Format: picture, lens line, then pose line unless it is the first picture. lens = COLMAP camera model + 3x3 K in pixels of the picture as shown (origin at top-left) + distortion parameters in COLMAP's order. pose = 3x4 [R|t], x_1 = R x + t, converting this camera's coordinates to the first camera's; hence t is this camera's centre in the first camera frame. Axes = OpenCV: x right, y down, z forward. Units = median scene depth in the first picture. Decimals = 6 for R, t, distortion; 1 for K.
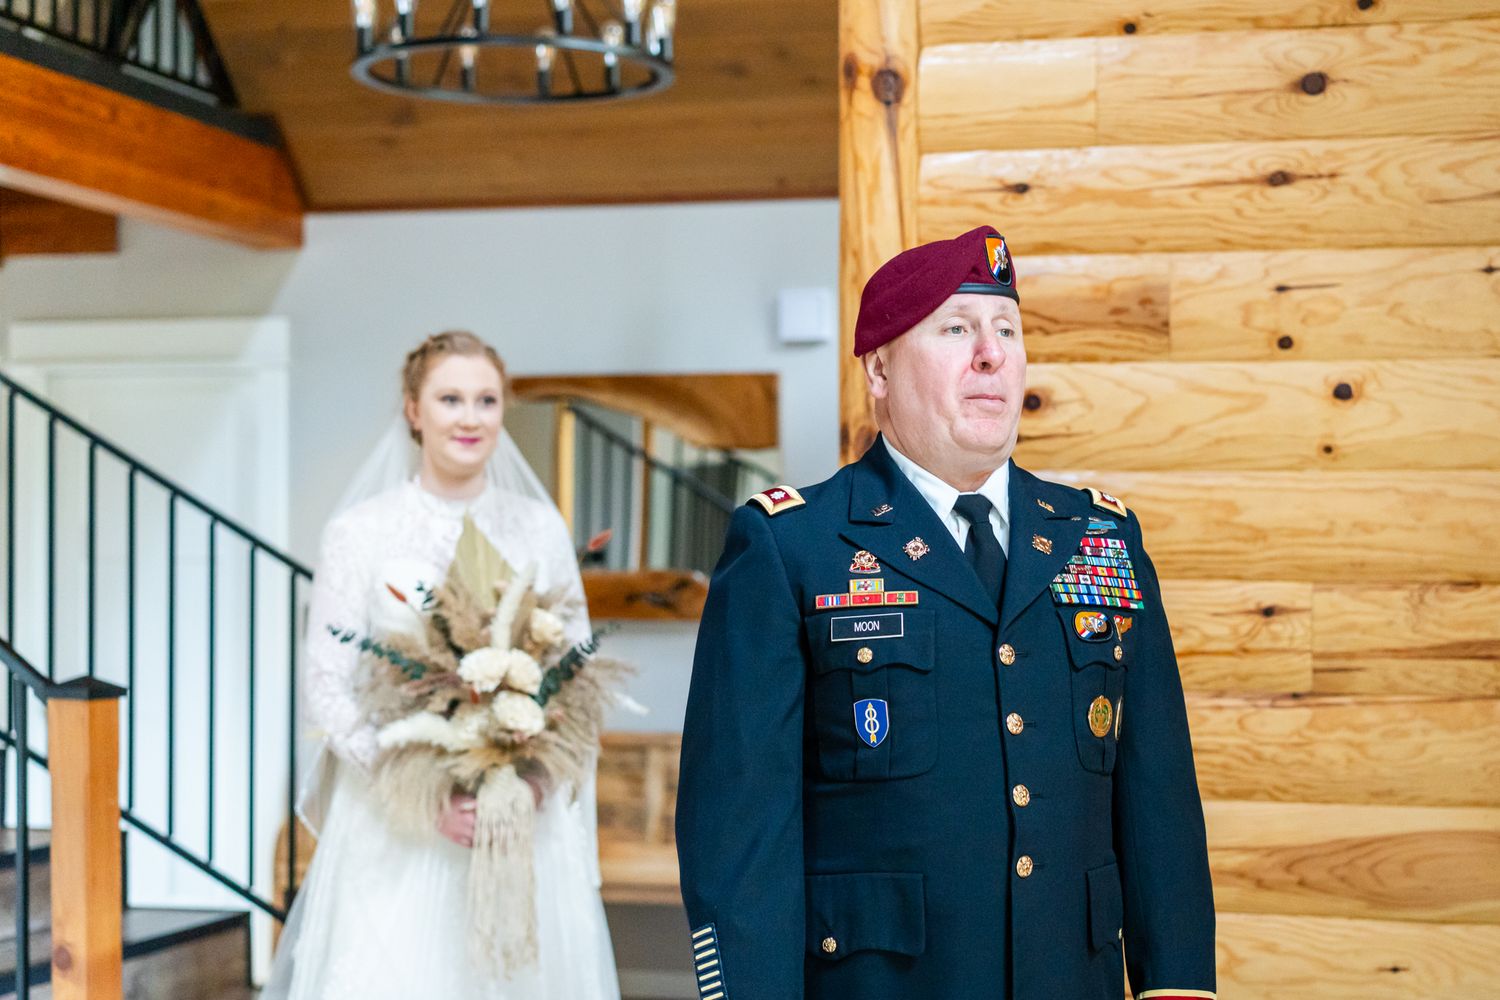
lens RADIAL K [[2458.3, 0, 806.2], [0, 2458.3, 550.6], [0, 0, 1]] dist [0.010648, -0.096518]
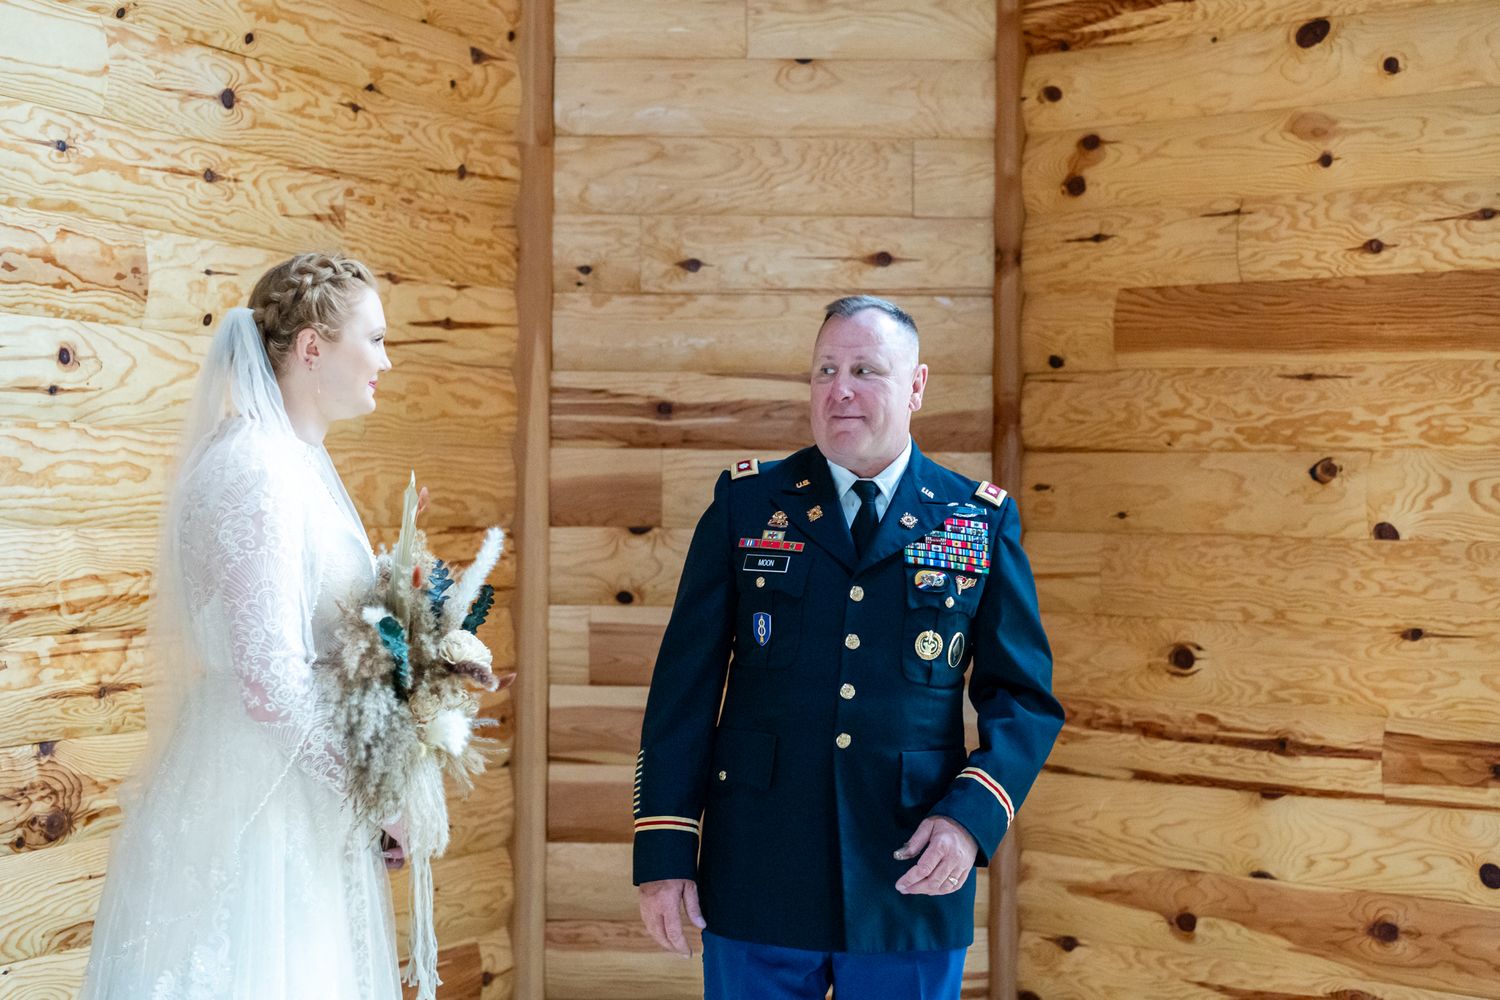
lens RADIAL K [[2696.3, 0, 748.7], [0, 2696.3, 475.2], [0, 0, 1]] dist [-0.004197, 0.068369]
pose [[0.127522, 0.011862, 0.991765, -0.983561], [-0.011726, 0.999877, -0.010451, -0.002254], [-0.991766, -0.010297, 0.127645, 0.572943]]
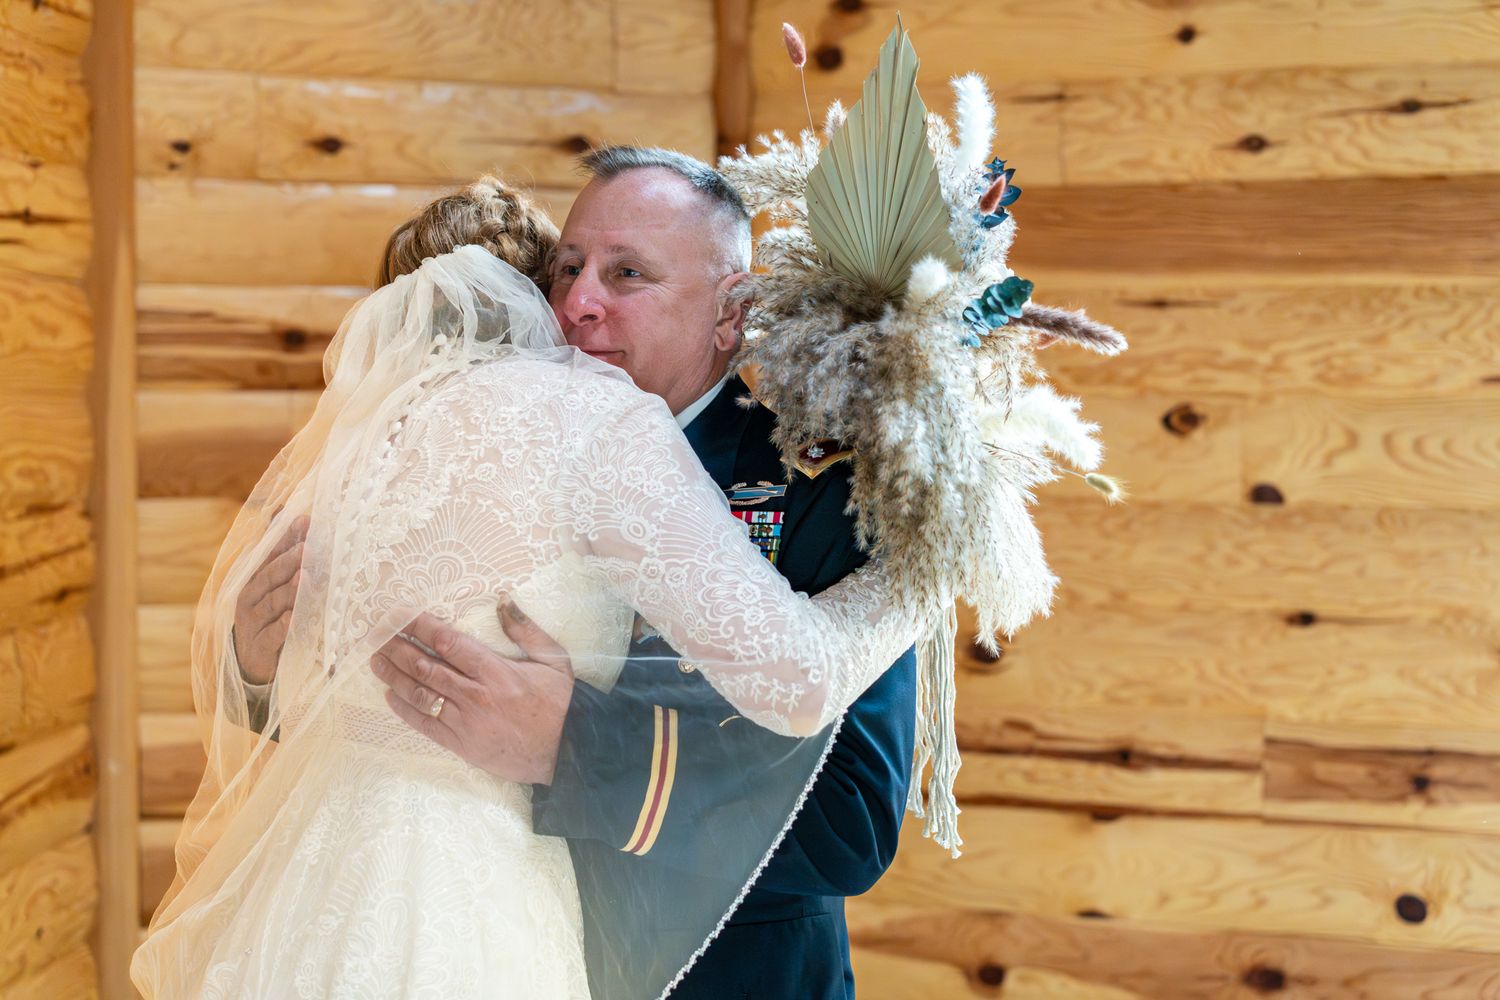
lens RADIAL K [[2511.2, 0, 750.0], [0, 2511.2, 500.0], [0, 0, 1]] dist [0.048321, -0.137036]
pose [[-0.240132, -0.033960, 0.970146, -0.565740], [-0.003675, 0.999413, 0.034075, -0.023396], [-0.970733, 0.004617, -0.240116, 0.873191]]
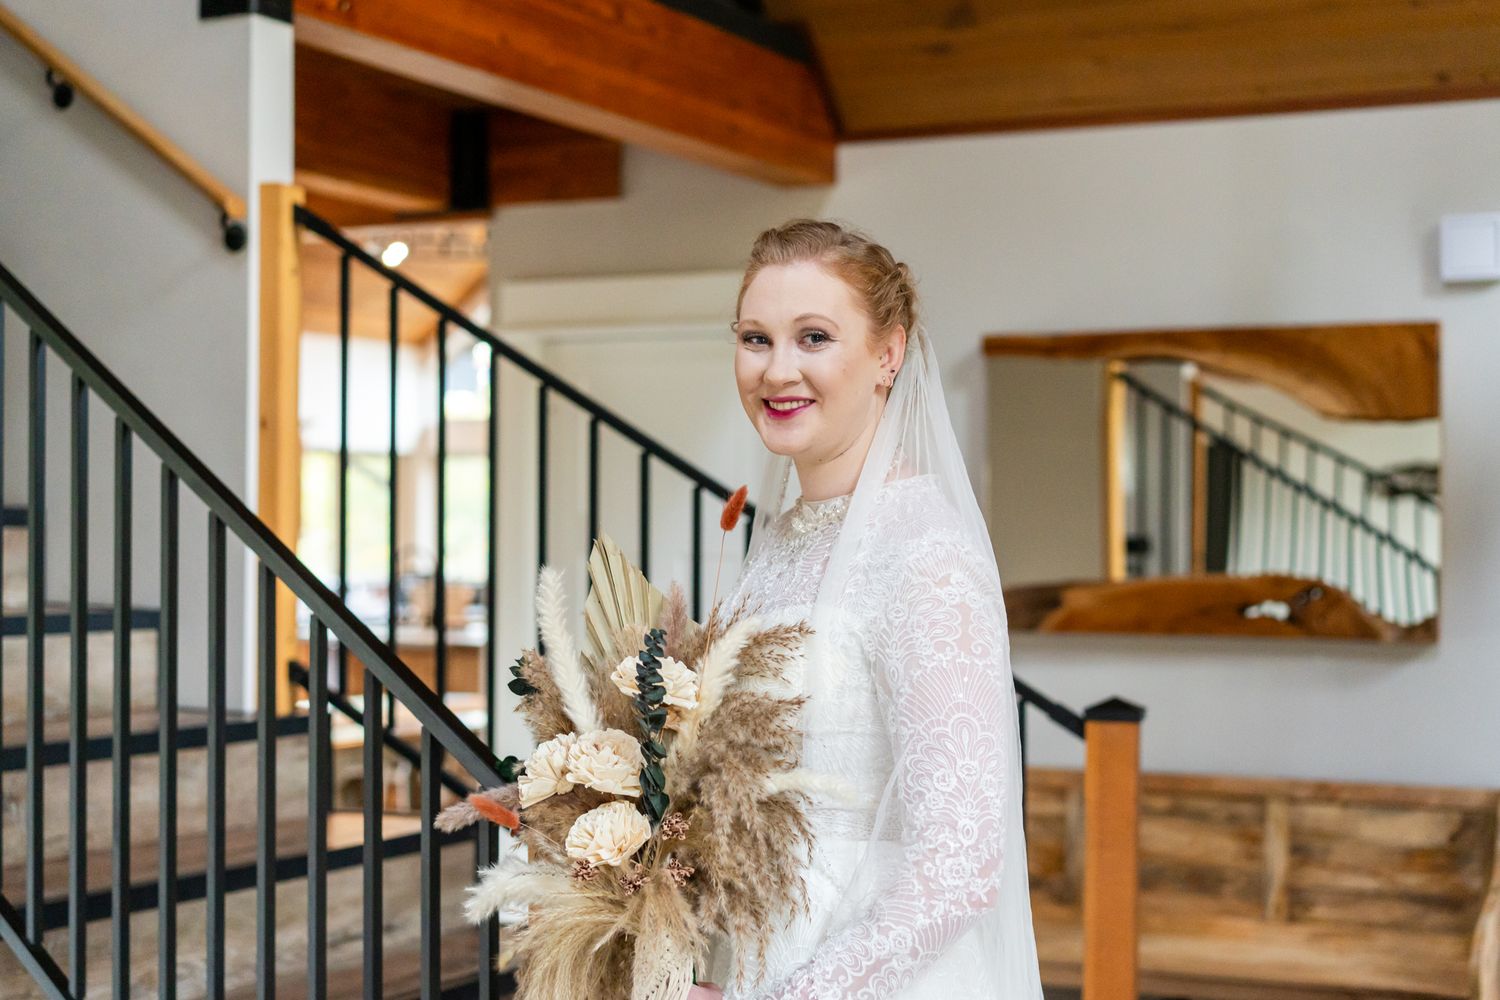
lens RADIAL K [[2511.2, 0, 750.0], [0, 2511.2, 500.0], [0, 0, 1]] dist [0.048321, -0.137036]
pose [[0.976024, -0.000482, -0.217663, -0.122107], [-0.001943, 0.999938, -0.010928, -0.015999], [0.217655, 0.011089, 0.975963, 0.415257]]
